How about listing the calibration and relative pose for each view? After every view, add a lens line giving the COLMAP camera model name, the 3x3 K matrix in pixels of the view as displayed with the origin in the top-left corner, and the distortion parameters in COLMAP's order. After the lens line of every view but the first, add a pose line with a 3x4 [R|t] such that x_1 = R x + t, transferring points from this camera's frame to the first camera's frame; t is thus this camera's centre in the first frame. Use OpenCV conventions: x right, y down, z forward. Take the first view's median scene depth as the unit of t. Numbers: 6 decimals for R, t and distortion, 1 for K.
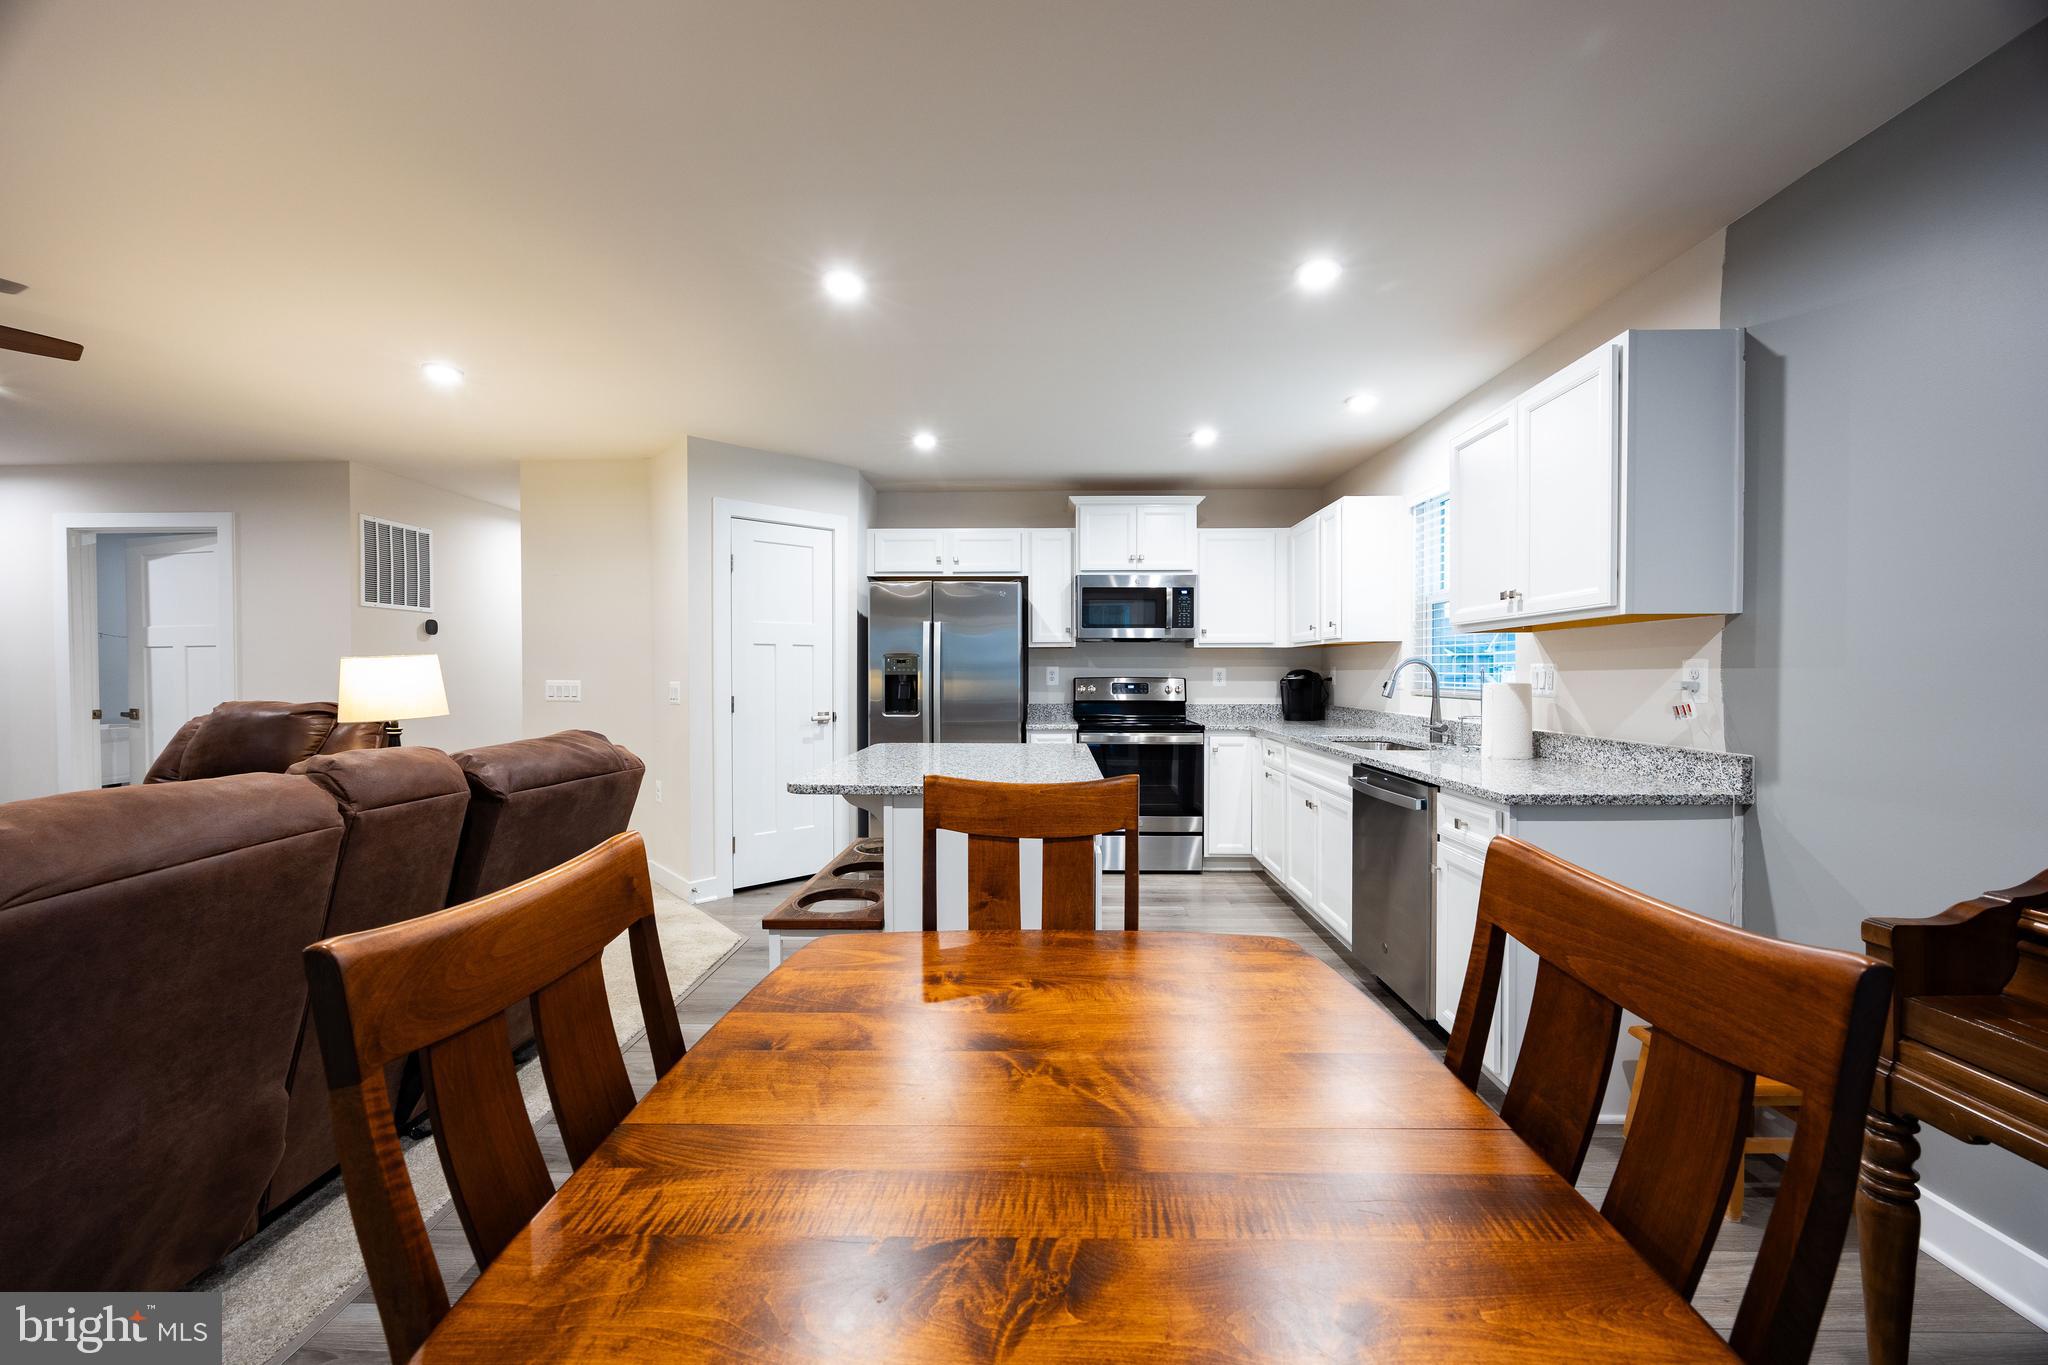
lens RADIAL K [[781.0, 0, 1028.4], [0, 781.0, 684.0], [0, 0, 1]] dist [-0.002854, 0.000185]
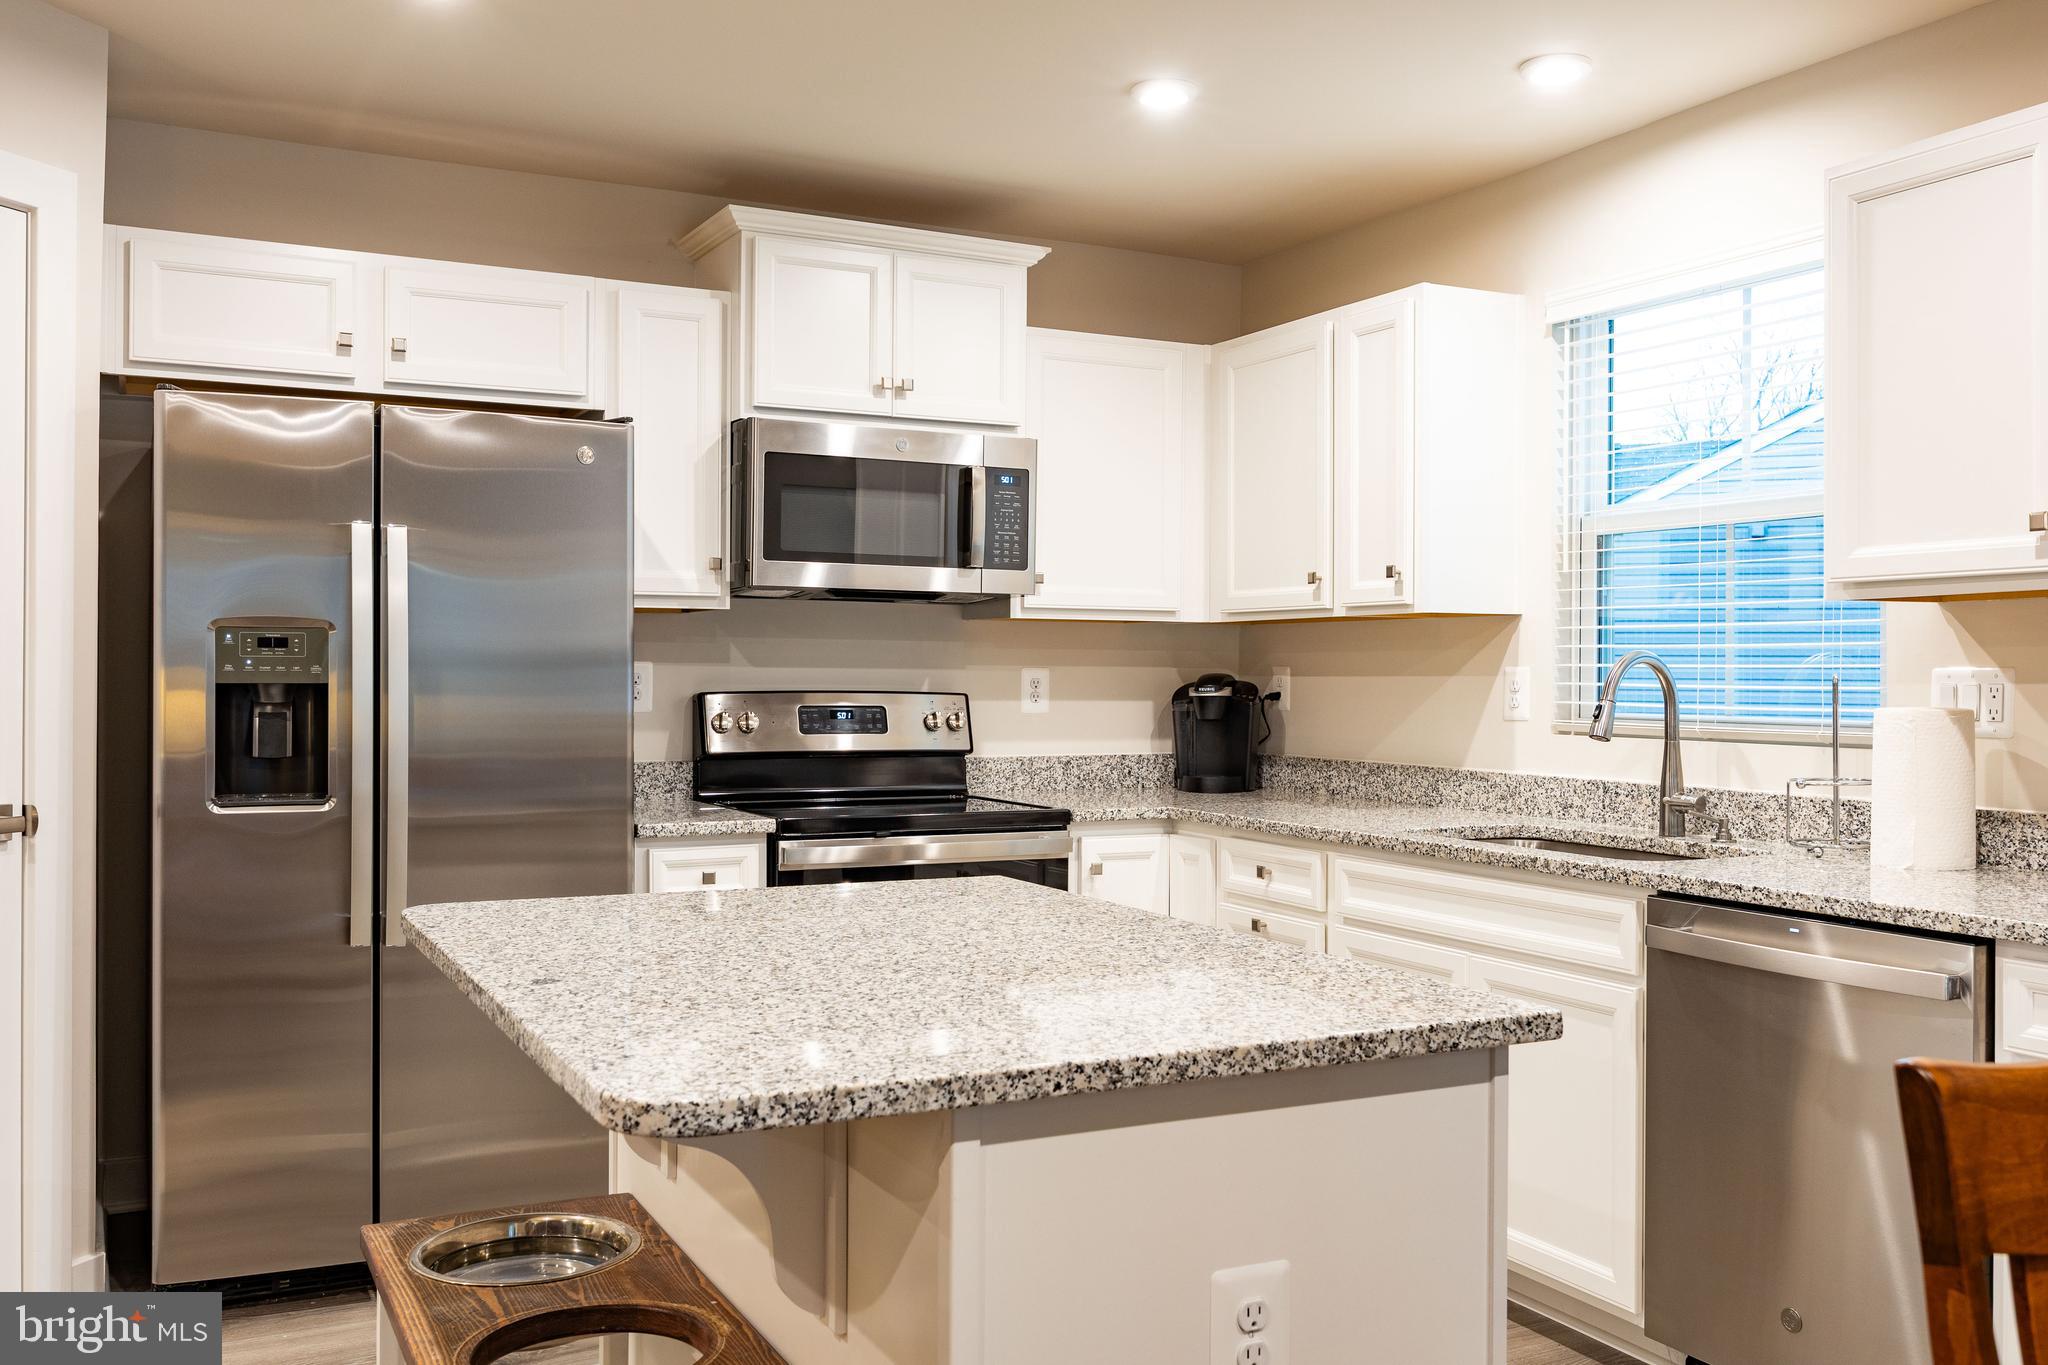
lens RADIAL K [[1780.2, 0, 1029.5], [0, 1780.2, 676.9], [0, 0, 1]] dist [0.002721, 0.005364]
pose [[0.877574, 0.005449, 0.479410, -0.242001], [0.001266, 0.999906, -0.013682, -0.003972], [-0.479439, 0.012613, 0.877485, 0.201489]]
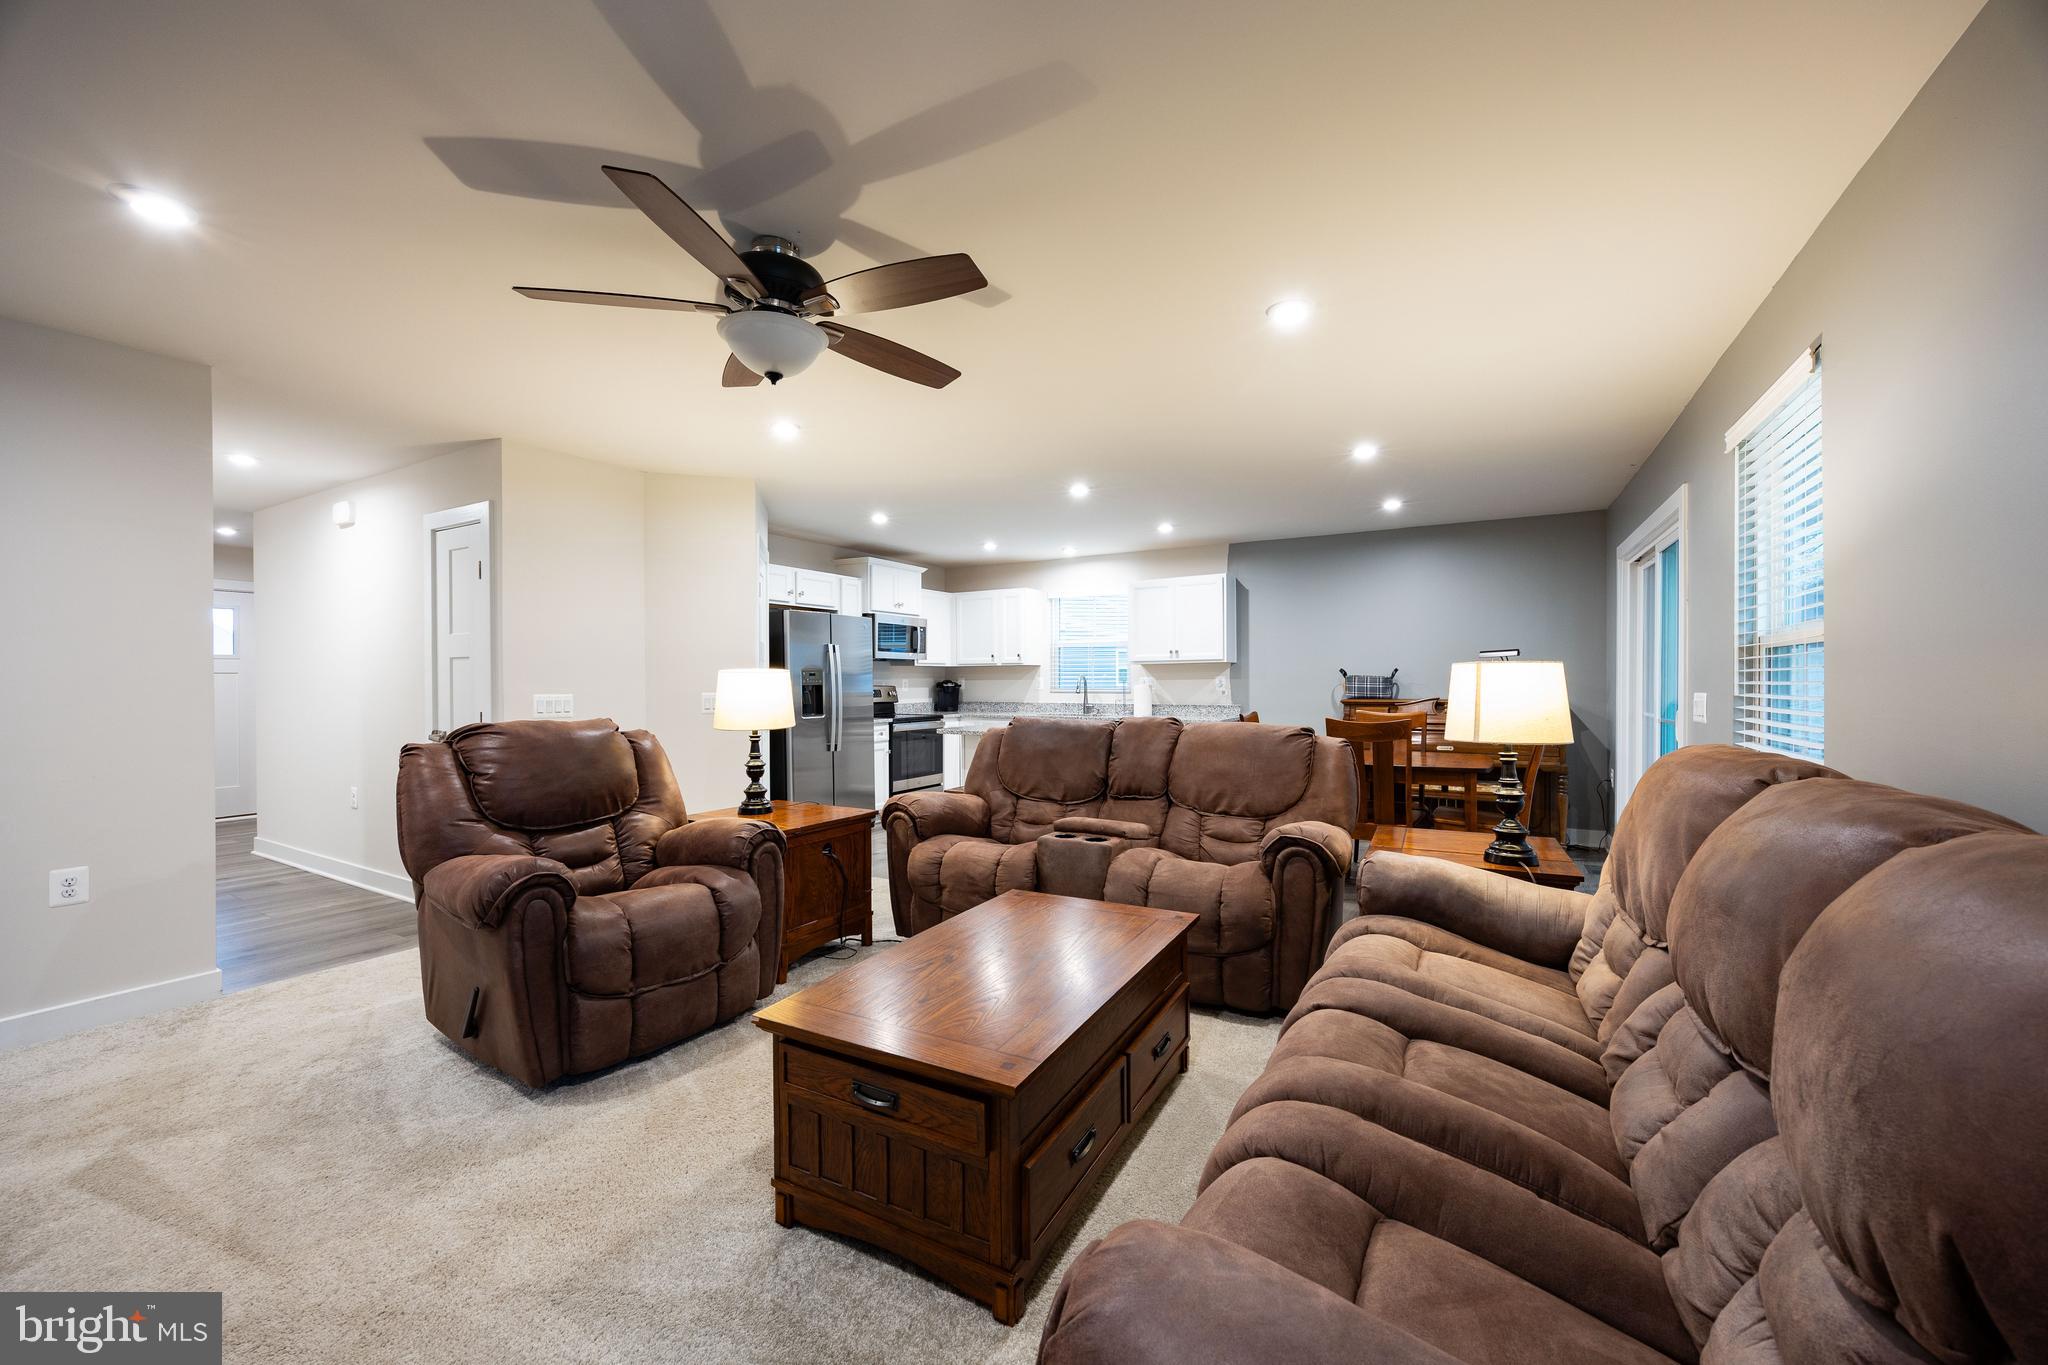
lens RADIAL K [[781.0, 0, 1026.8], [0, 781.0, 681.9], [0, 0, 1]] dist [-0.002854, 0.000185]
pose [[0.475464, -0.004824, 0.879722, -1.110588], [0.018372, 0.999821, -0.004447, -0.004763], [-0.879544, 0.018276, 0.475467, 0.095474]]
